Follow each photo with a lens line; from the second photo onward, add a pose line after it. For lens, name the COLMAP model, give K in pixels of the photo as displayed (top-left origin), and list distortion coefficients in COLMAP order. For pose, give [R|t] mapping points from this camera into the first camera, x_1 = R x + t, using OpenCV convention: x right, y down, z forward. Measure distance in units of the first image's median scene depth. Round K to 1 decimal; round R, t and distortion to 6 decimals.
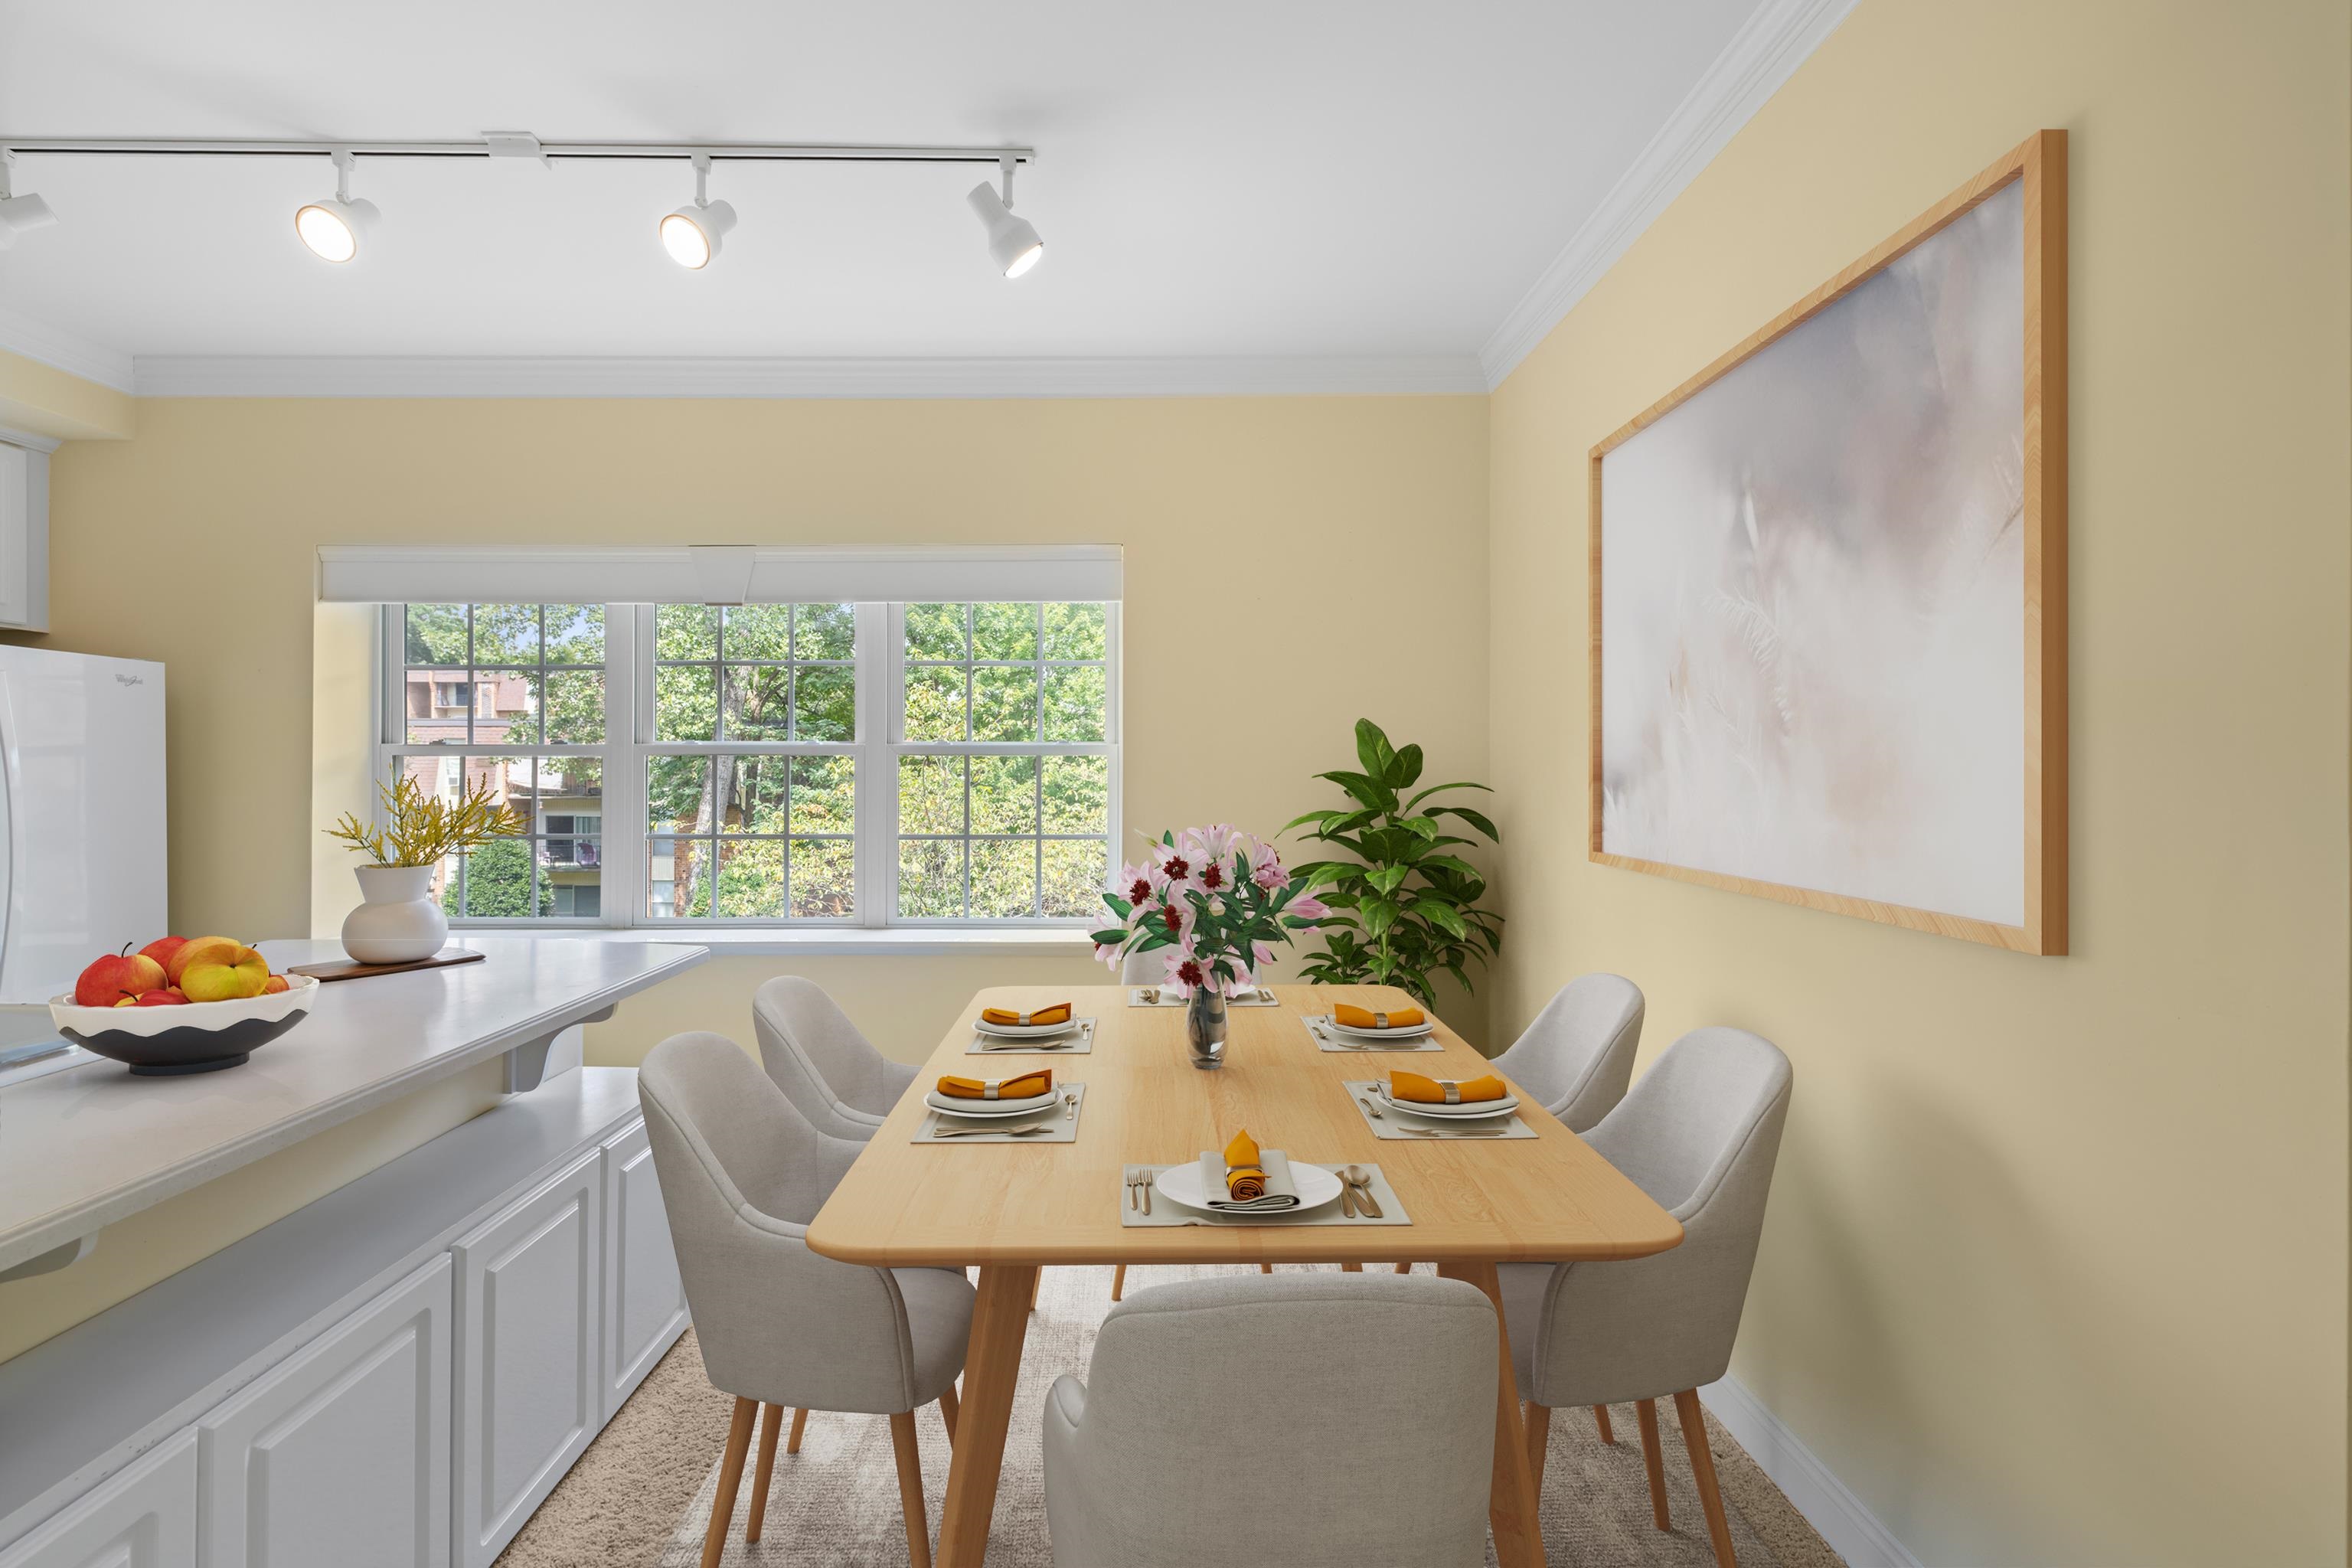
lens RADIAL K [[1010.7, 0, 1153.9], [0, 1010.7, 776.8], [0, 0, 1]] dist [0.000795, 0.000113]
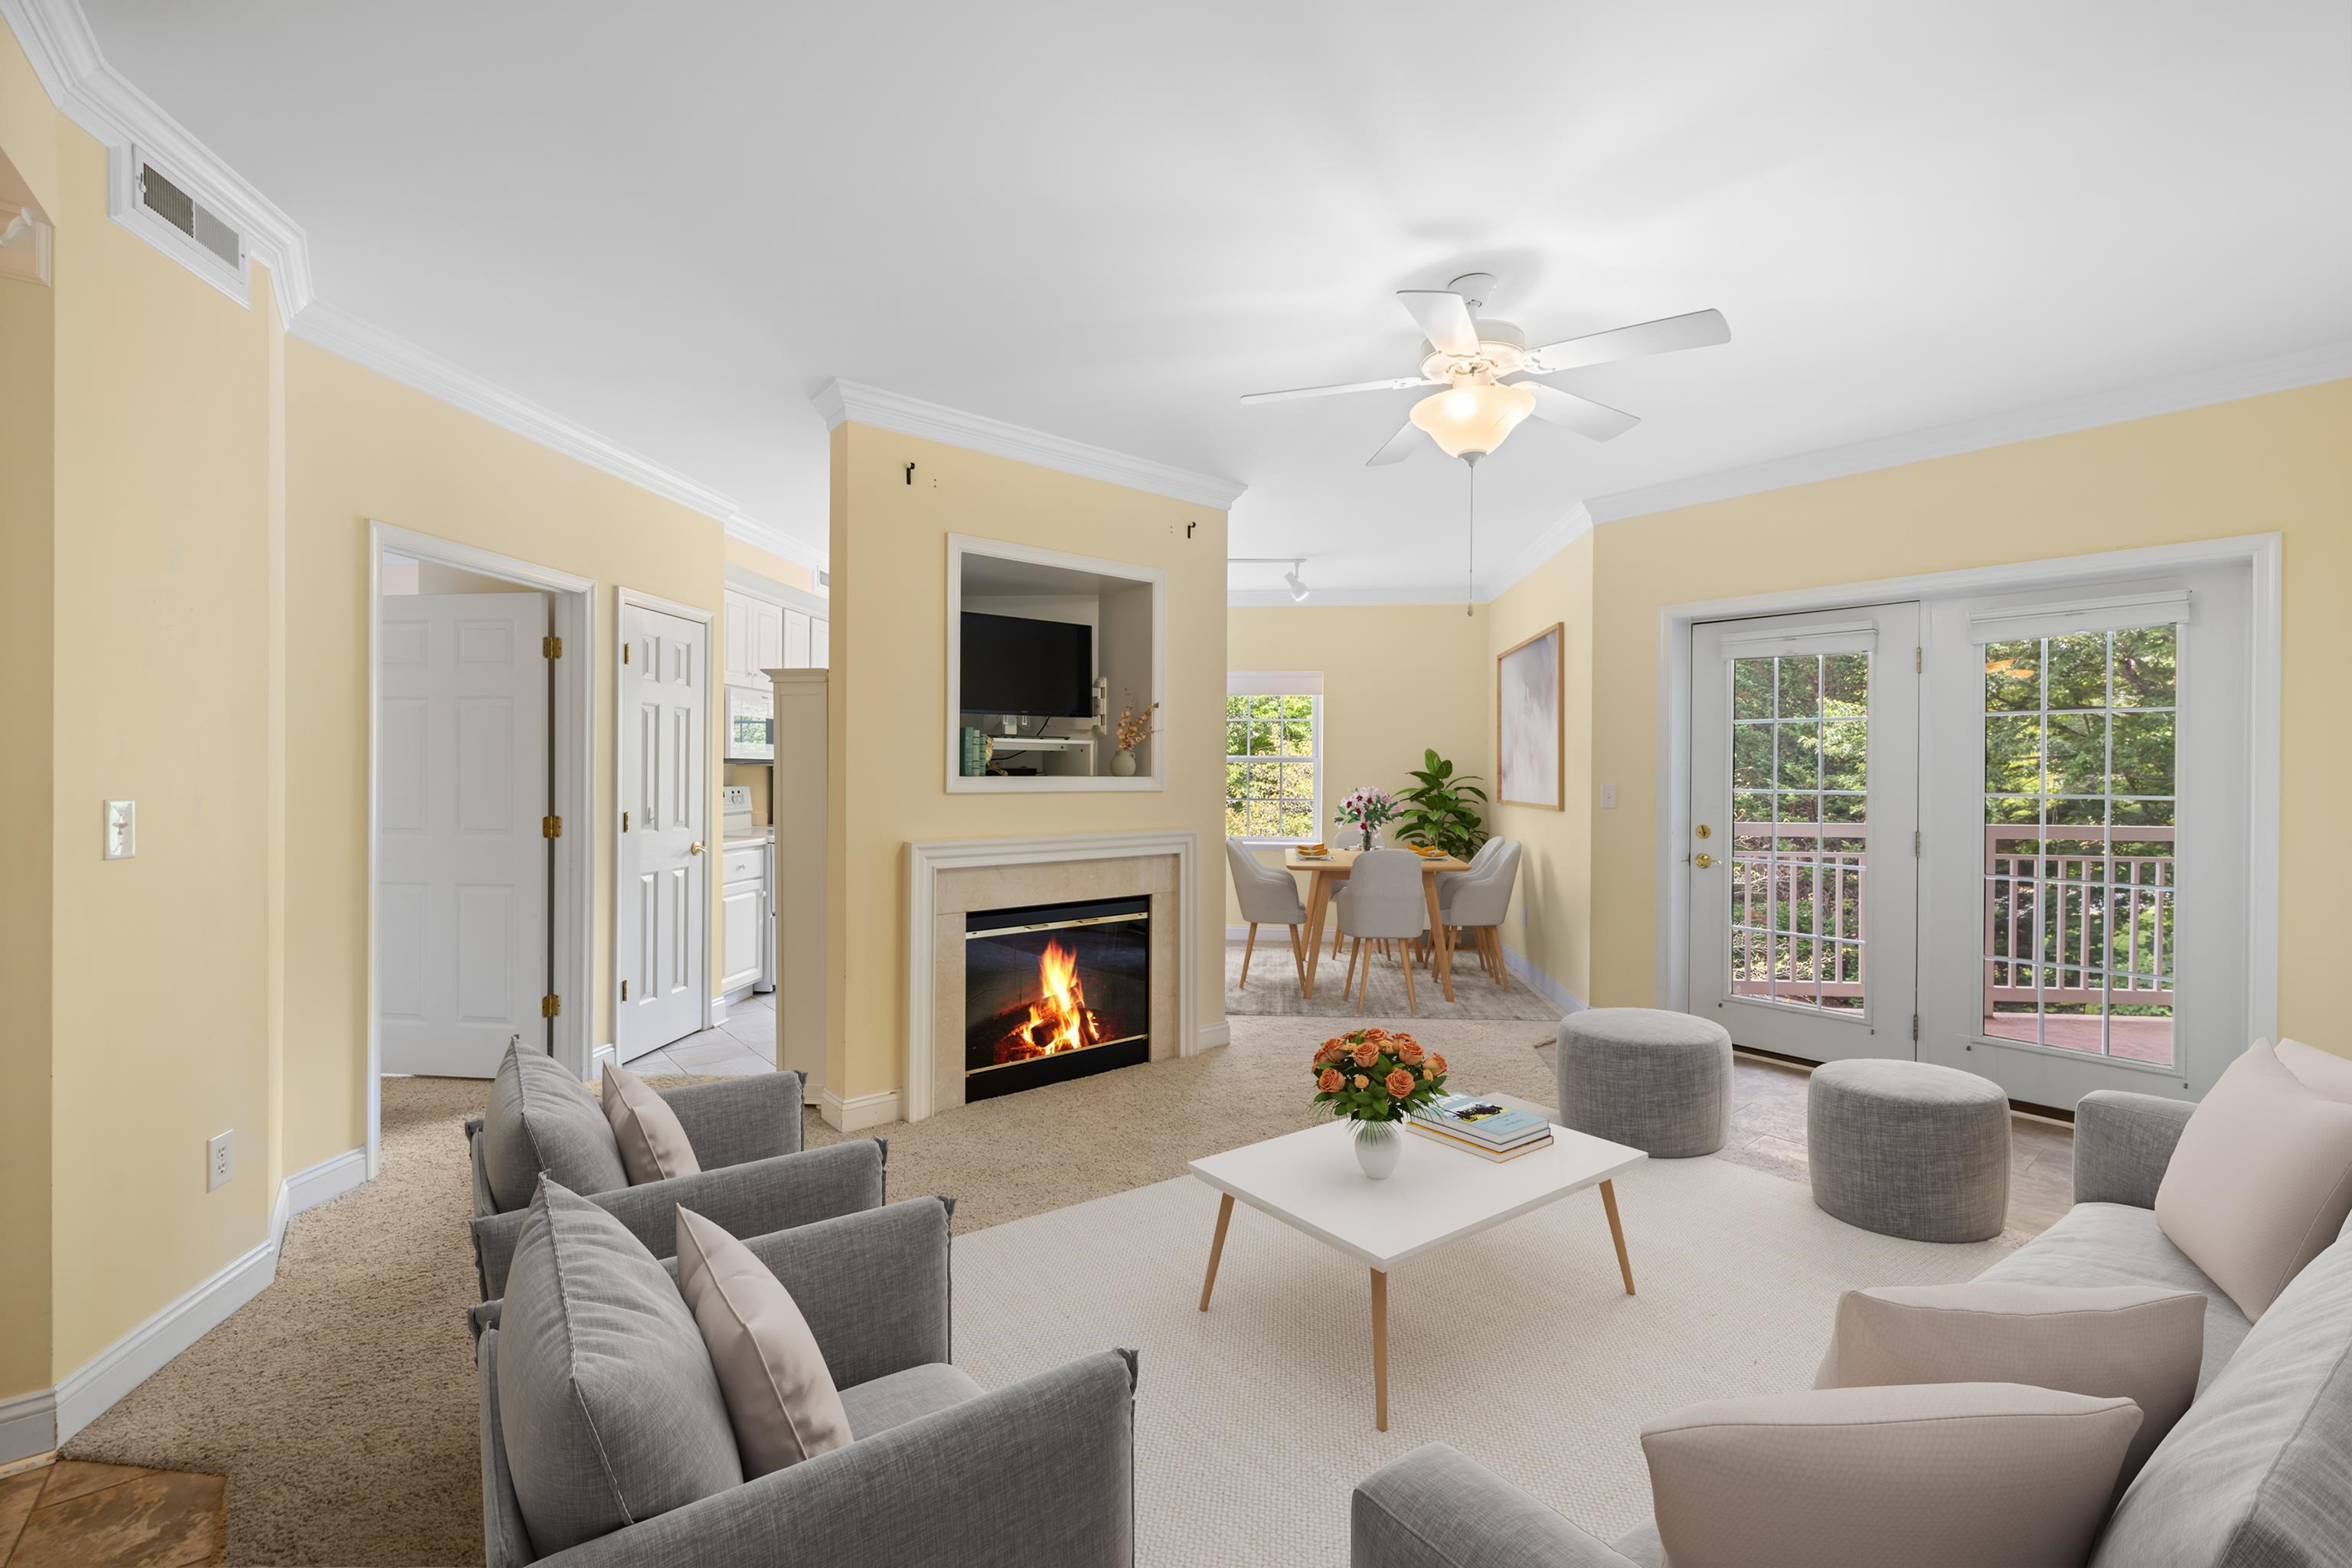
lens RADIAL K [[986.2, 0, 1178.1], [0, 986.2, 784.1], [0, 0, 1]] dist [0.002209, -0.000058]
pose [[0.994814, 0.004498, -0.101611, -0.192422], [-0.003674, 0.999959, 0.008294, 0.010638], [0.101645, -0.007878, 0.994790, -1.860737]]
